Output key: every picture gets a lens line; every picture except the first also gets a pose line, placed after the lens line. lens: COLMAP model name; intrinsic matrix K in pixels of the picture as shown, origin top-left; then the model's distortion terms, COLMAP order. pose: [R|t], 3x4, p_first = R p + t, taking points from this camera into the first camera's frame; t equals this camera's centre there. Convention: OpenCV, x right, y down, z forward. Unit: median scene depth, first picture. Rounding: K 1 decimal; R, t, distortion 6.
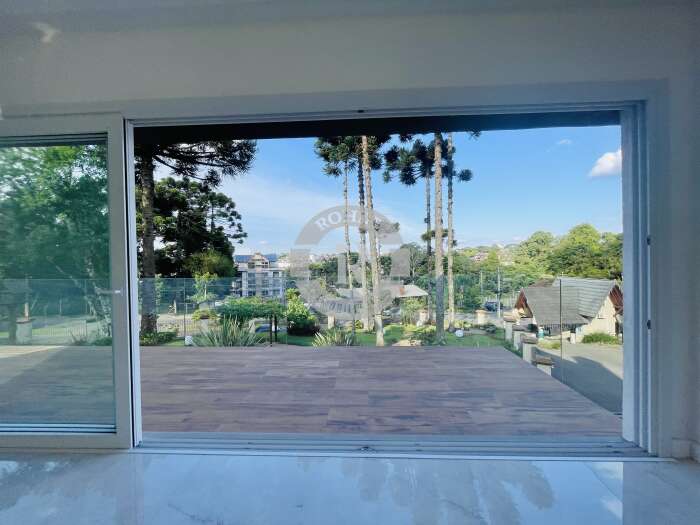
lens RADIAL K [[283.2, 0, 350.0], [0, 283.2, 262.5], [0, 0, 1]] dist [-0.001734, -0.000055]
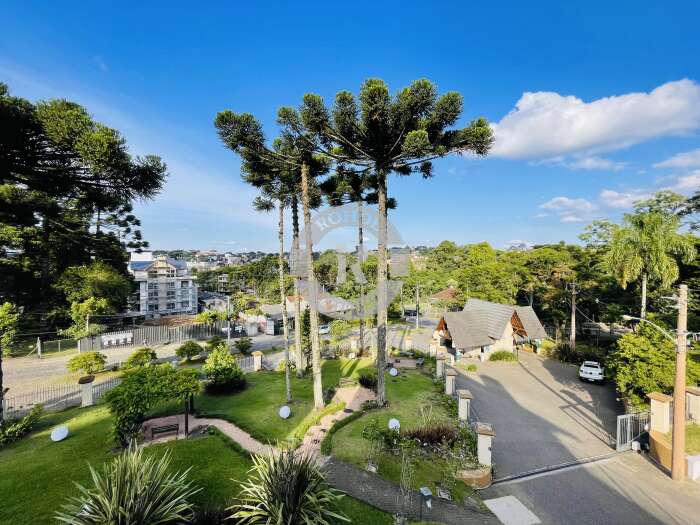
lens RADIAL K [[283.2, 0, 350.0], [0, 283.2, 262.5], [0, 0, 1]] dist [-0.001734, -0.000055]
pose [[0.962058, 0.008578, 0.272712, -0.023289], [-0.010161, 0.999939, 0.004393, -0.079510], [-0.272657, -0.006997, 0.962086, 0.043813]]
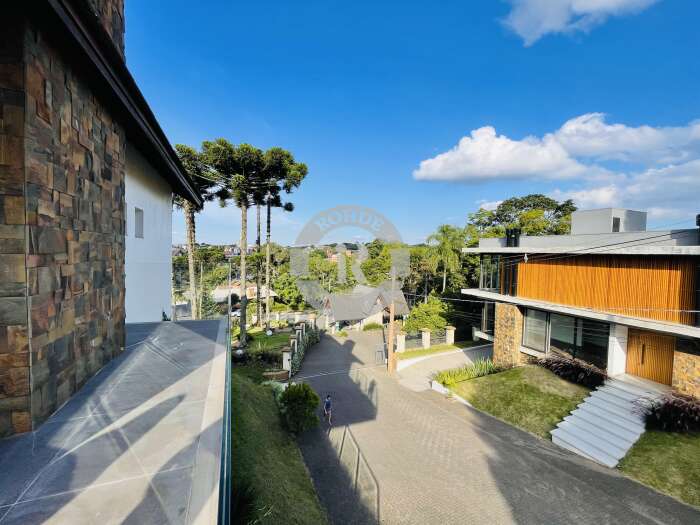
lens RADIAL K [[283.1, 0, 350.5], [0, 283.1, 276.0], [0, 0, 1]] dist [-0.000047, 0.000061]
pose [[0.903422, -0.000957, 0.428751, 0.083125], [-0.030918, 0.997249, 0.067373, -0.076528], [-0.427636, -0.074122, 0.900907, -0.224227]]
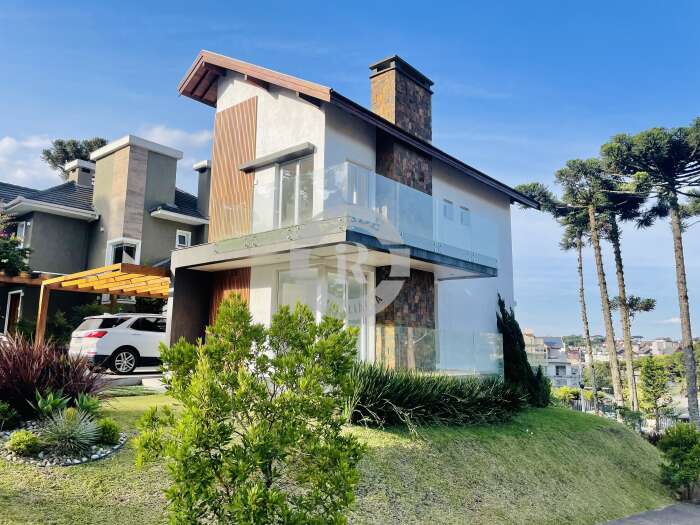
lens RADIAL K [[535.5, 0, 350.0], [0, 535.5, 262.5], [0, 0, 1]] dist [0.031465, -0.003508]
pose [[0.786460, -0.079568, -0.612495, 0.235252], [-0.023304, 0.987138, -0.158160, 0.016777], [0.617202, 0.138660, 0.774490, -0.427804]]
